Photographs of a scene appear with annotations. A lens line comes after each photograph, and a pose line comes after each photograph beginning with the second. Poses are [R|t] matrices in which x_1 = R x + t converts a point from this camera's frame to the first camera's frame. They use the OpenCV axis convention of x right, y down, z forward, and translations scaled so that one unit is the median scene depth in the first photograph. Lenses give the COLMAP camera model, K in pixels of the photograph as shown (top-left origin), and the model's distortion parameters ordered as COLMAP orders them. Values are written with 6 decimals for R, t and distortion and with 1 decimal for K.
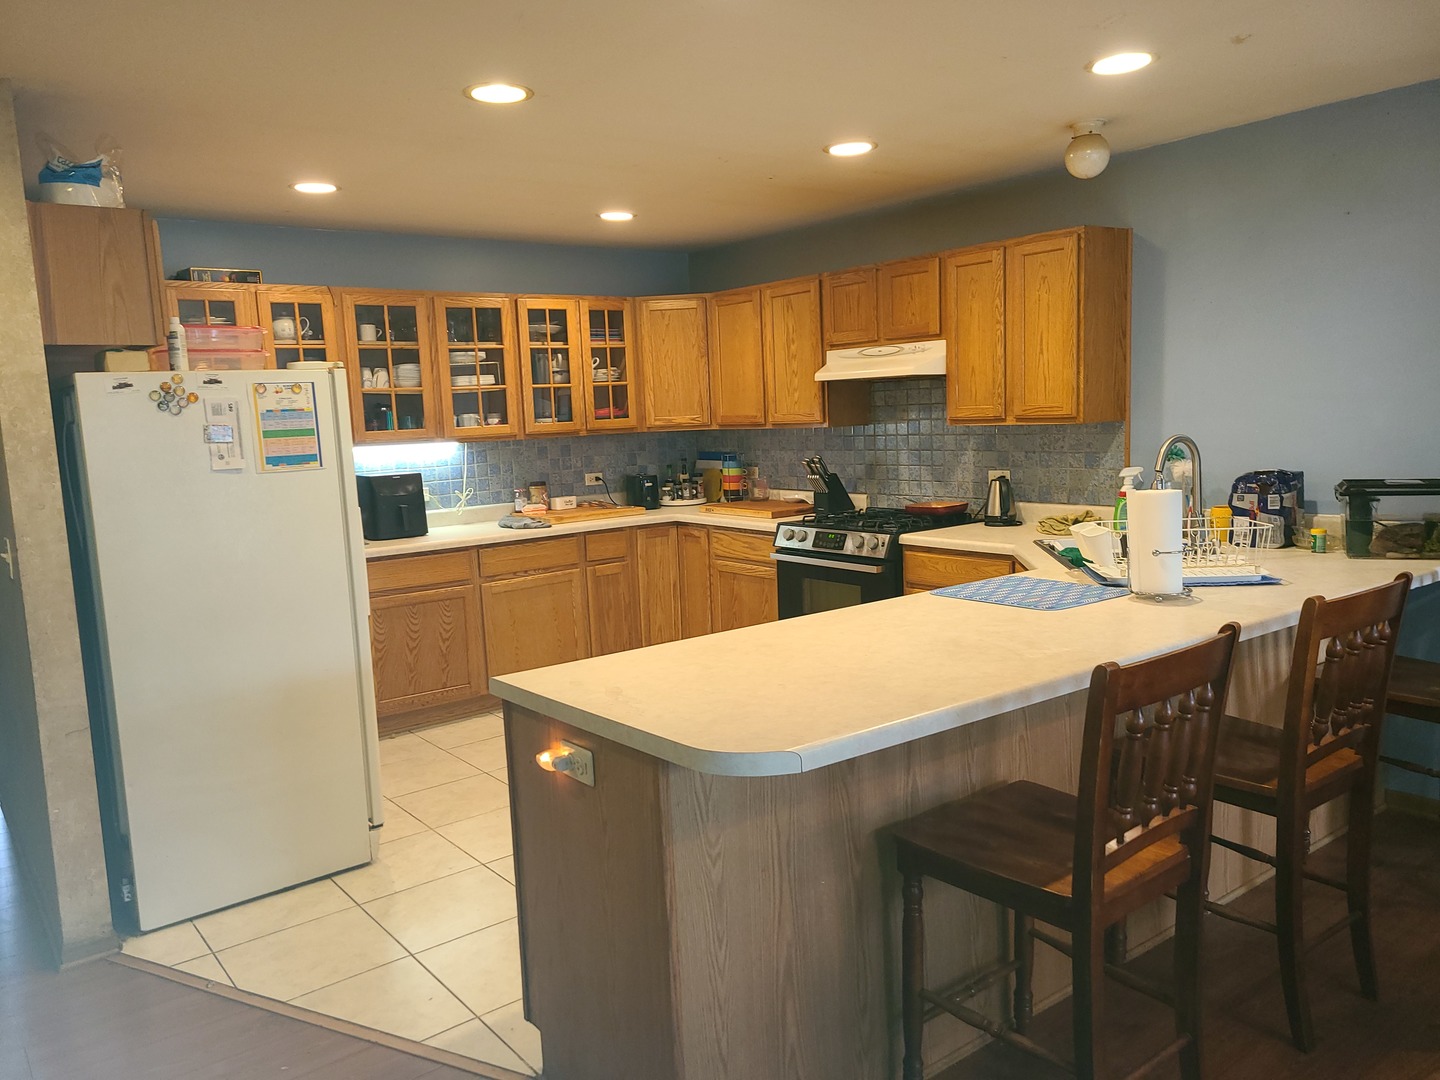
lens RADIAL K [[1073.0, 0, 711.9], [0, 1073.0, 546.0], [0, 0, 1]] dist [0.057015, -0.060249]
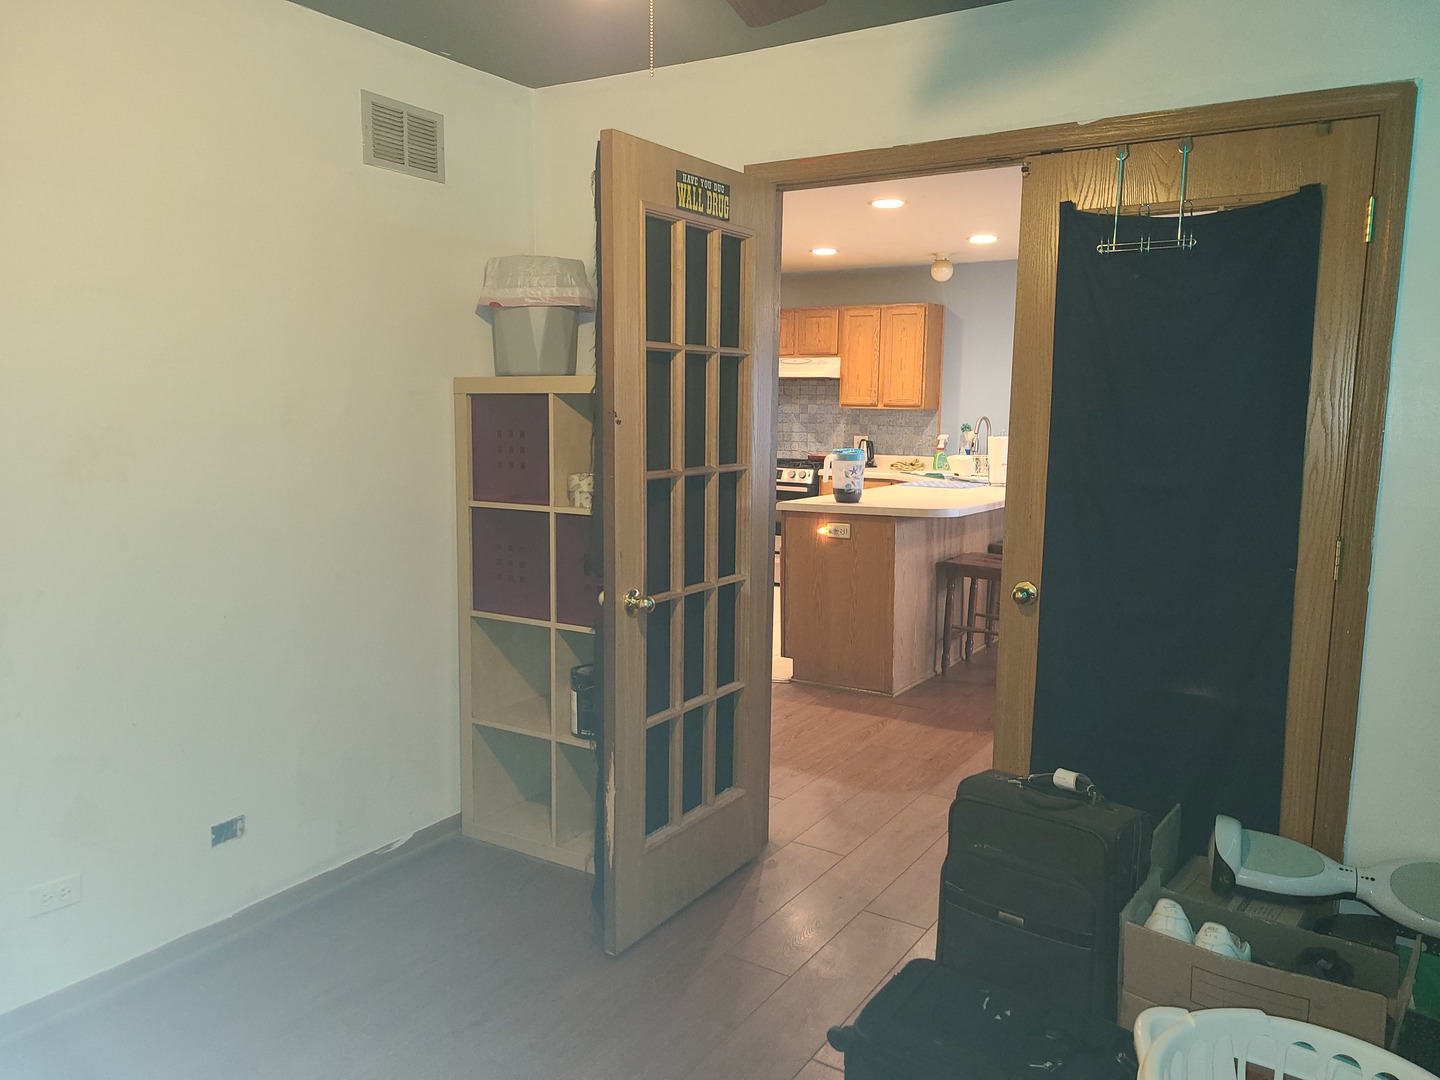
lens RADIAL K [[1073.0, 0, 711.9], [0, 1073.0, 546.0], [0, 0, 1]] dist [0.057015, -0.060249]
pose [[0.940736, 0.005685, 0.339093, -0.616087], [-0.007333, 0.999967, 0.003580, 0.115457], [-0.339061, -0.005855, 0.940746, -0.604587]]
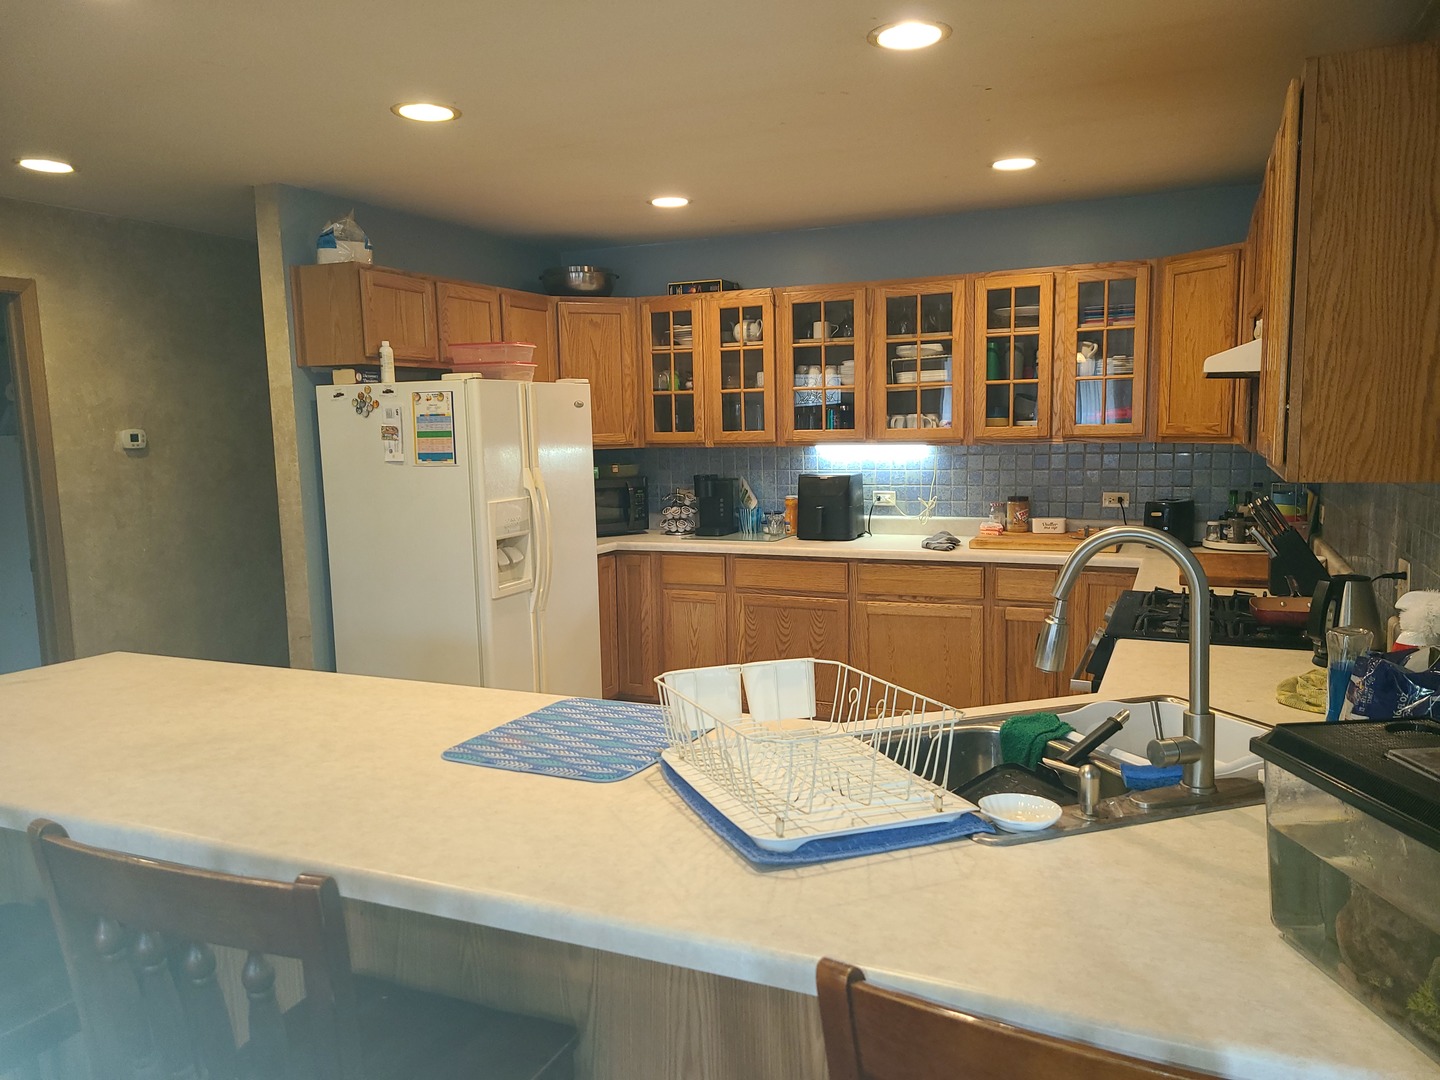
lens RADIAL K [[1073.0, 0, 711.9], [0, 1073.0, 546.0], [0, 0, 1]] dist [0.057015, -0.060249]
pose [[0.474367, 0.137911, -0.869457, 0.471366], [-0.115191, 0.988885, 0.094007, -0.075415], [0.872758, 0.055560, 0.484981, 0.405350]]
